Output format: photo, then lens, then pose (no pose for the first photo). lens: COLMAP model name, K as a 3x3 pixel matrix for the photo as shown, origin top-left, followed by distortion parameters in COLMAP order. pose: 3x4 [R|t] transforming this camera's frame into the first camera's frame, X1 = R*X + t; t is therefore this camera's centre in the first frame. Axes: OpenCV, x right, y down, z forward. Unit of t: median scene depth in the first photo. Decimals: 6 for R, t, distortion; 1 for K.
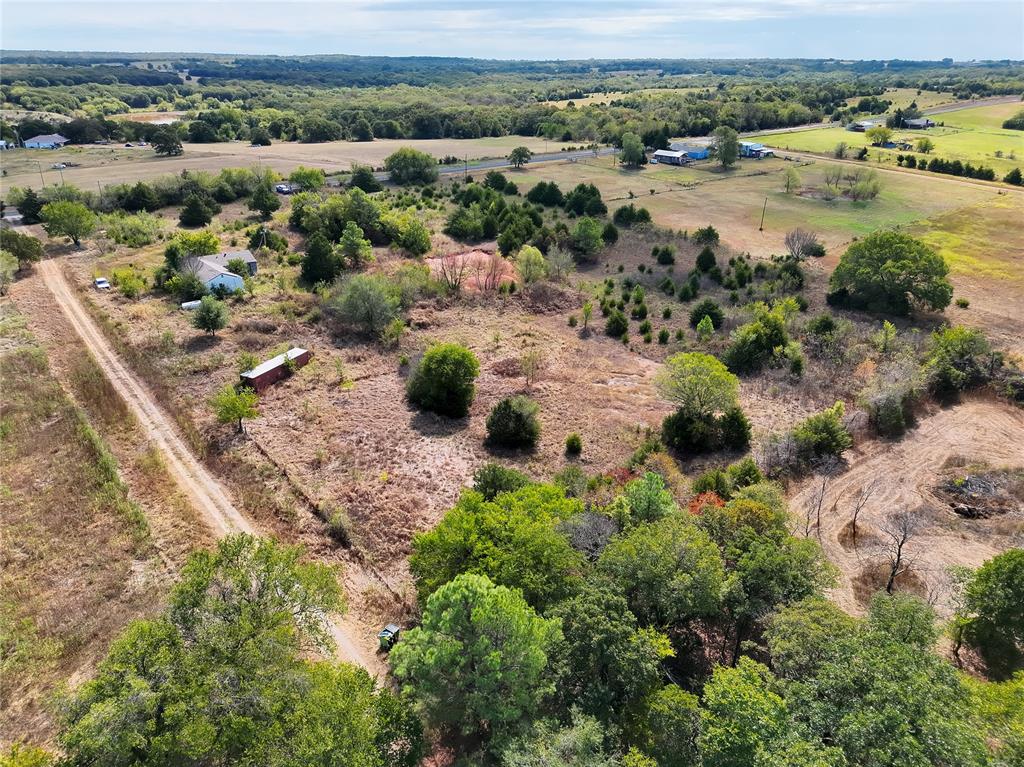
lens RADIAL K [[716.7, 0, 510.5], [0, 716.7, 383.8], [0, 0, 1]] dist [0.070427, -0.054775]
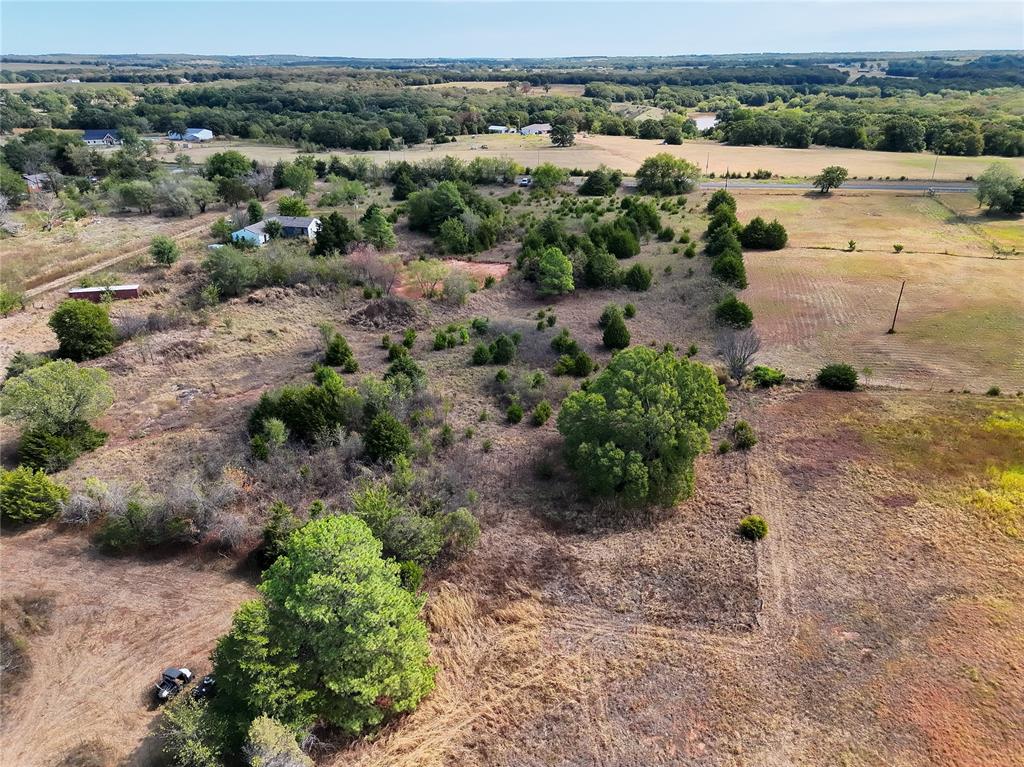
lens RADIAL K [[716.7, 0, 512.2], [0, 716.7, 378.5], [0, 0, 1]] dist [0.070427, -0.054775]
pose [[0.603790, 0.315893, -0.731881, 0.464755], [-0.319834, 0.936989, 0.140563, -0.122671], [0.730167, 0.149210, 0.666778, 0.283216]]
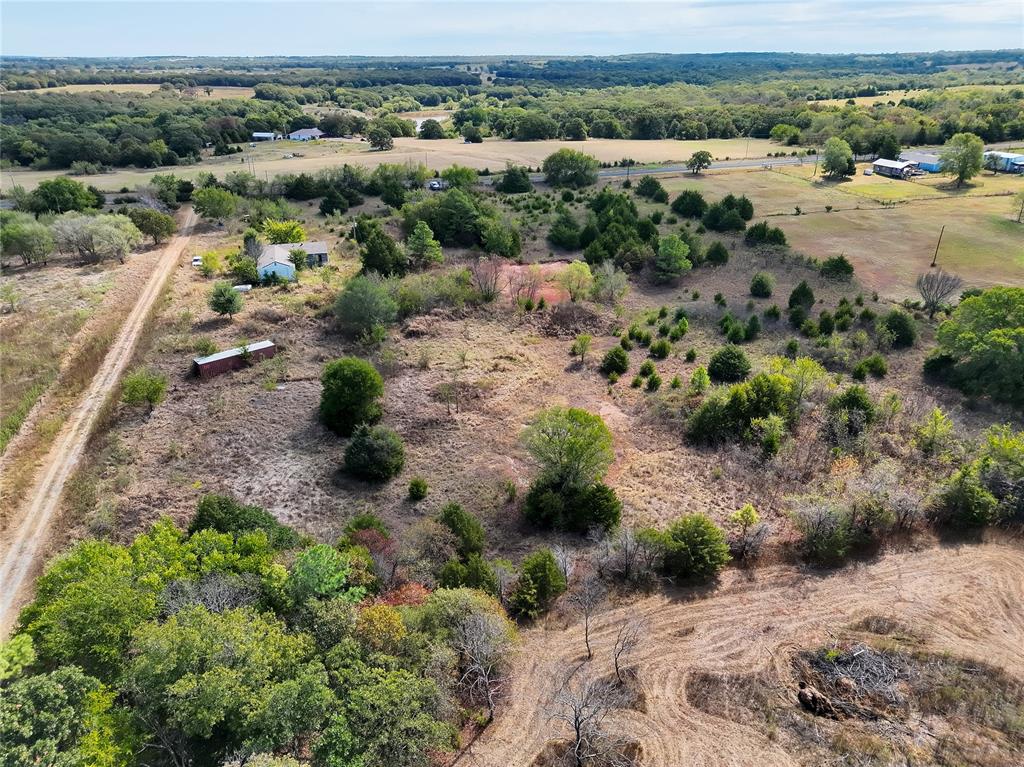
lens RADIAL K [[716.7, 0, 511.5], [0, 716.7, 380.4], [0, 0, 1]] dist [0.070427, -0.054775]
pose [[0.921524, 0.148600, -0.358764, 0.172204], [-0.149245, 0.988457, 0.026066, -0.031240], [0.358496, 0.029524, 0.933064, 0.072903]]
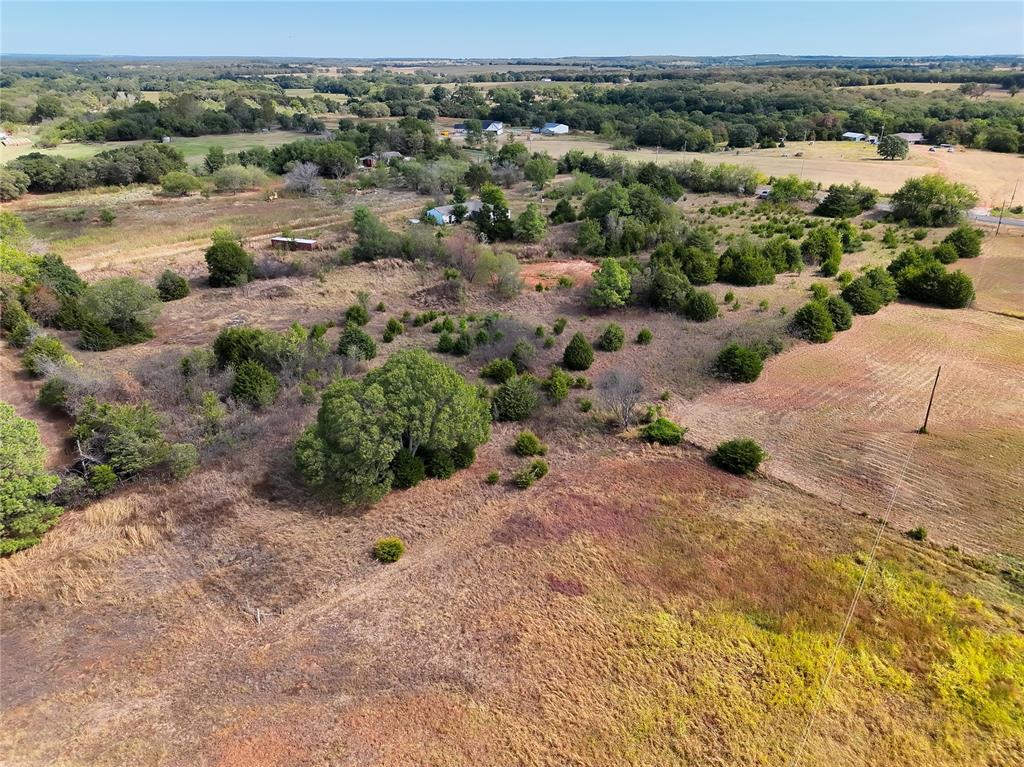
lens RADIAL K [[716.7, 0, 513.4], [0, 716.7, 379.4], [0, 0, 1]] dist [0.070427, -0.054775]
pose [[0.051510, 0.399502, -0.915284, 0.555092], [-0.408386, 0.844794, 0.345752, -0.222344], [0.911355, 0.355979, 0.206666, 0.507992]]
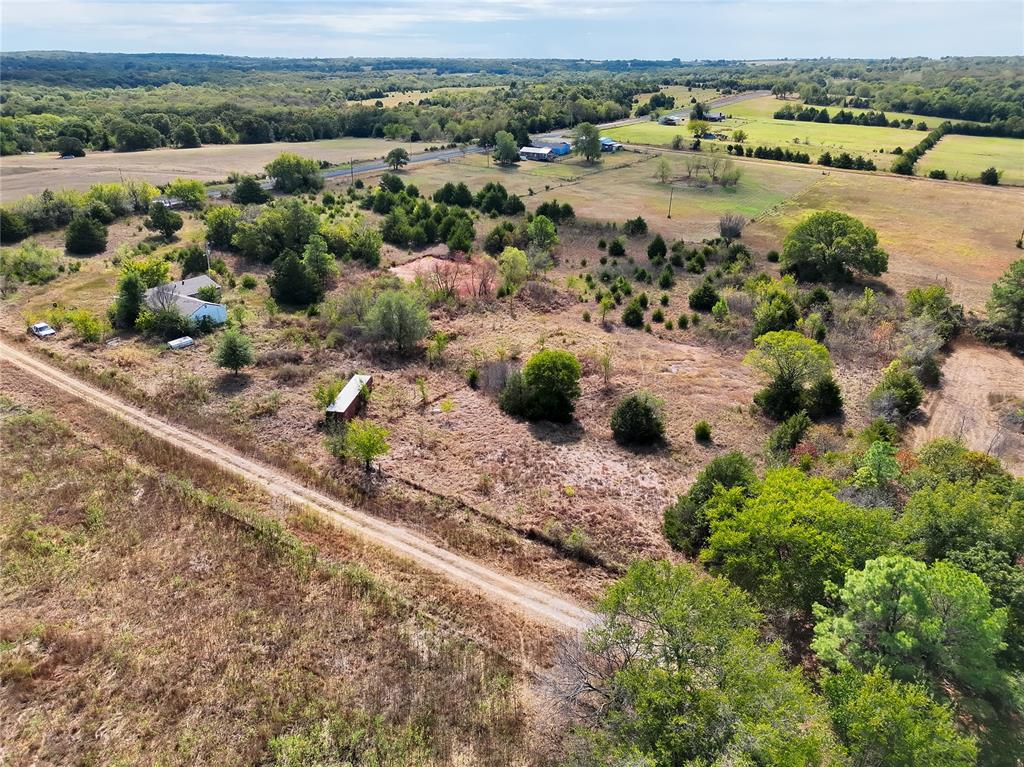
lens RADIAL K [[716.7, 0, 512.1], [0, 716.7, 387.2], [0, 0, 1]] dist [0.070427, -0.054775]
pose [[0.952339, -0.128653, 0.276585, -0.157035], [0.127163, 0.991606, 0.023393, -0.012994], [-0.277273, 0.012893, 0.960705, 0.027535]]
